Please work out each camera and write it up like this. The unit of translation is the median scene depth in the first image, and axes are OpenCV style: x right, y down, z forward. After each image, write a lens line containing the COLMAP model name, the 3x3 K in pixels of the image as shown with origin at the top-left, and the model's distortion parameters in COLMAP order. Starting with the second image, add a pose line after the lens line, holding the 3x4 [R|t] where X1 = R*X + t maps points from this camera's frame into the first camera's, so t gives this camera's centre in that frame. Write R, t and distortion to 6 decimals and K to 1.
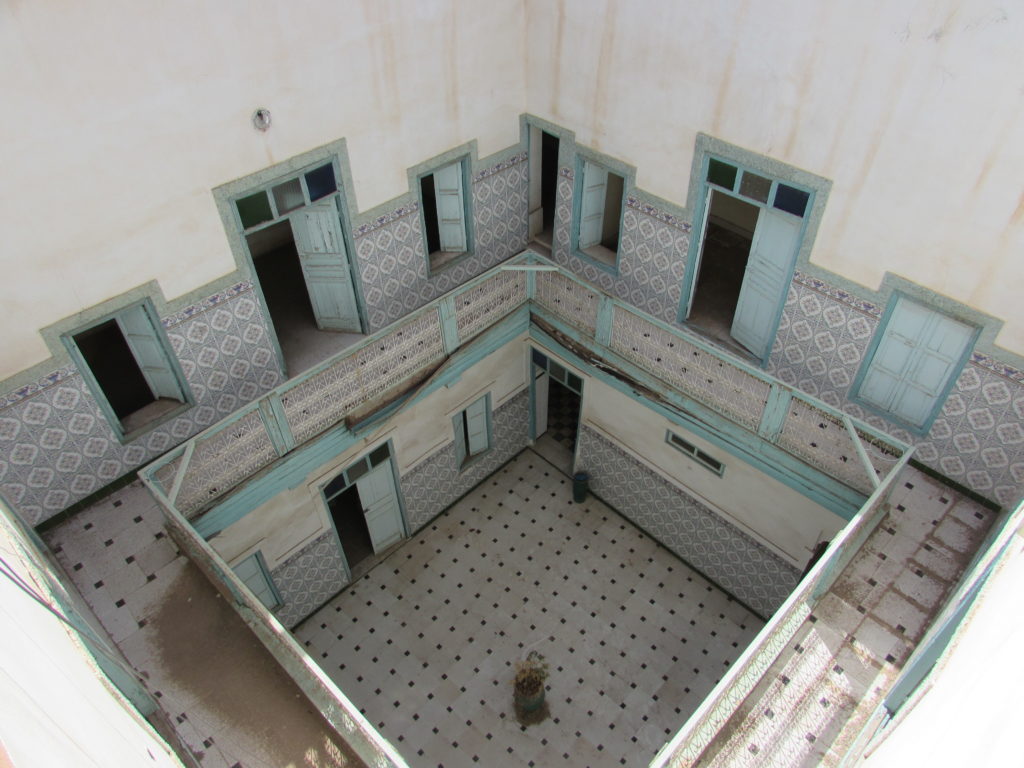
lens RADIAL K [[719.1, 0, 513.4], [0, 719.1, 382.4], [0, 0, 1]] dist [-0.026725, 0.006726]
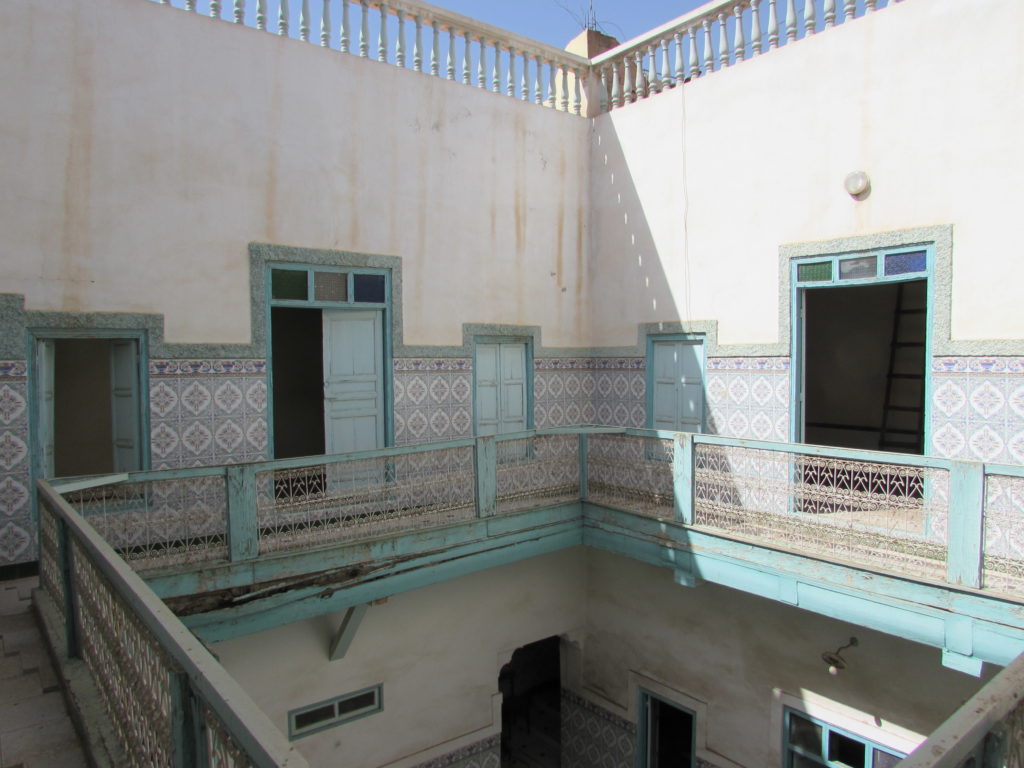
lens RADIAL K [[719.1, 0, 510.1], [0, 719.1, 381.9], [0, 0, 1]] dist [-0.026725, 0.006726]
pose [[0.126755, -0.025384, 0.991609, -0.583249], [0.678564, 0.731385, -0.068017, 0.039285], [-0.723522, 0.681492, 0.109932, 0.851247]]
